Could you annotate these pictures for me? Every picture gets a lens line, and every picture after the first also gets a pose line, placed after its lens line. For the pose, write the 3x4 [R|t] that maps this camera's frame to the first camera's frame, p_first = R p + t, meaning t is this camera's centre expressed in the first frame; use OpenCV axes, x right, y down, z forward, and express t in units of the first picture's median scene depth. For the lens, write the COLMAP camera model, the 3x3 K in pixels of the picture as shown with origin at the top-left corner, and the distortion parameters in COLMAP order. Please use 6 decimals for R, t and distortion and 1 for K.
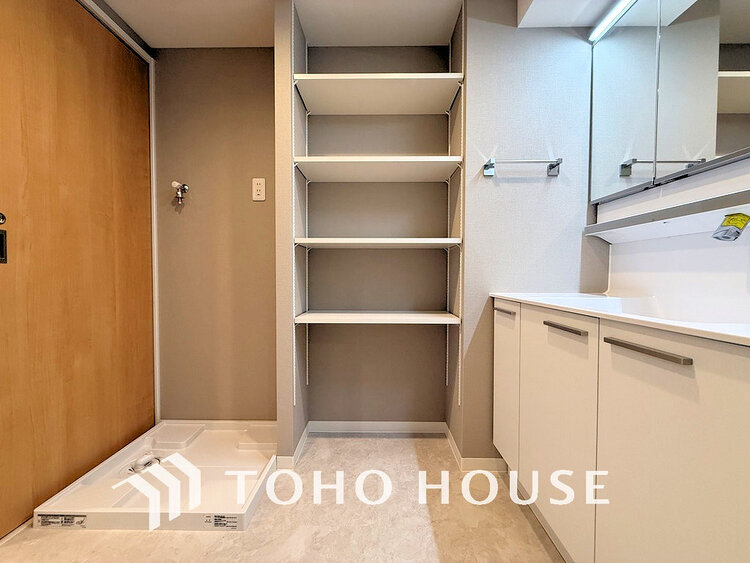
lens RADIAL K [[299.7, 0, 375.3], [0, 299.7, 282.2], [0, 0, 1]] dist [-0.000108, 0.000111]
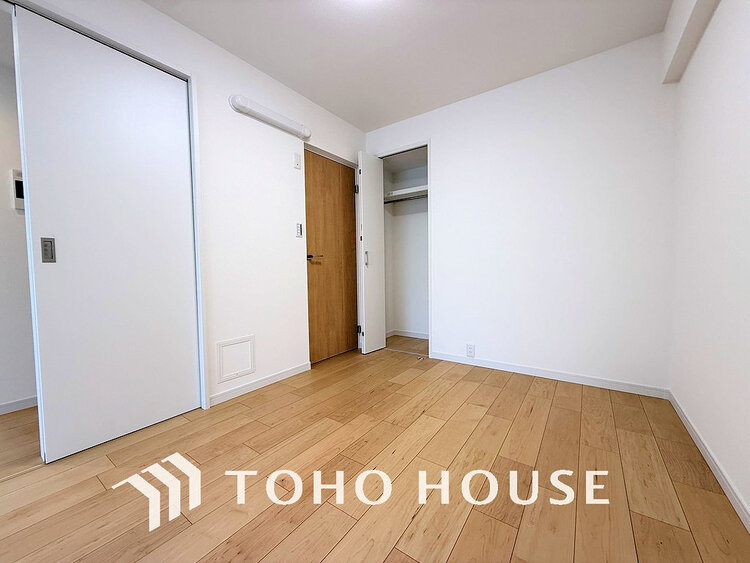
lens RADIAL K [[299.7, 0, 374.7], [0, 299.7, 279.9], [0, 0, 1]] dist [-0.000108, 0.000111]
pose [[0.819926, 0.016146, -0.572242, 0.592138], [0.004863, 0.999370, 0.035165, -0.215968], [0.572449, -0.031615, 0.819331, -0.678715]]
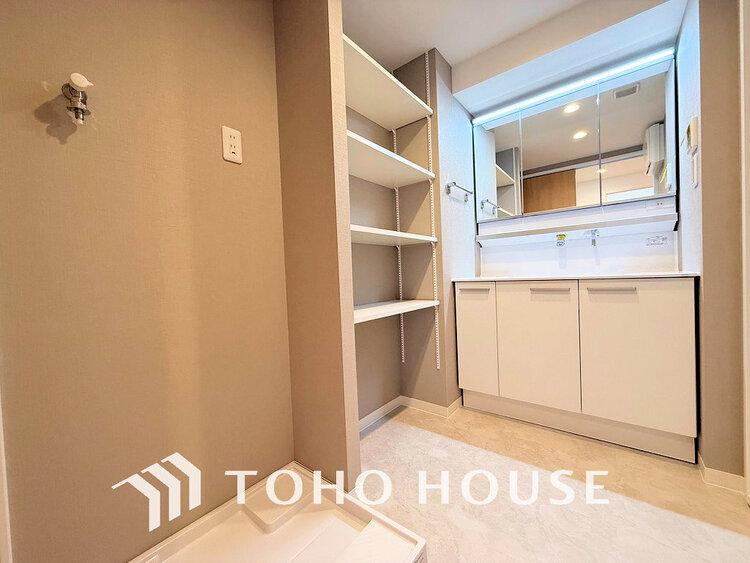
lens RADIAL K [[299.7, 0, 374.9], [0, 299.7, 279.5], [0, 0, 1]] dist [-0.000108, 0.000111]
pose [[0.612206, -0.042410, 0.789560, -0.809146], [0.061546, 0.998087, 0.005889, 0.007549], [-0.788299, 0.044989, 0.613645, 0.385436]]
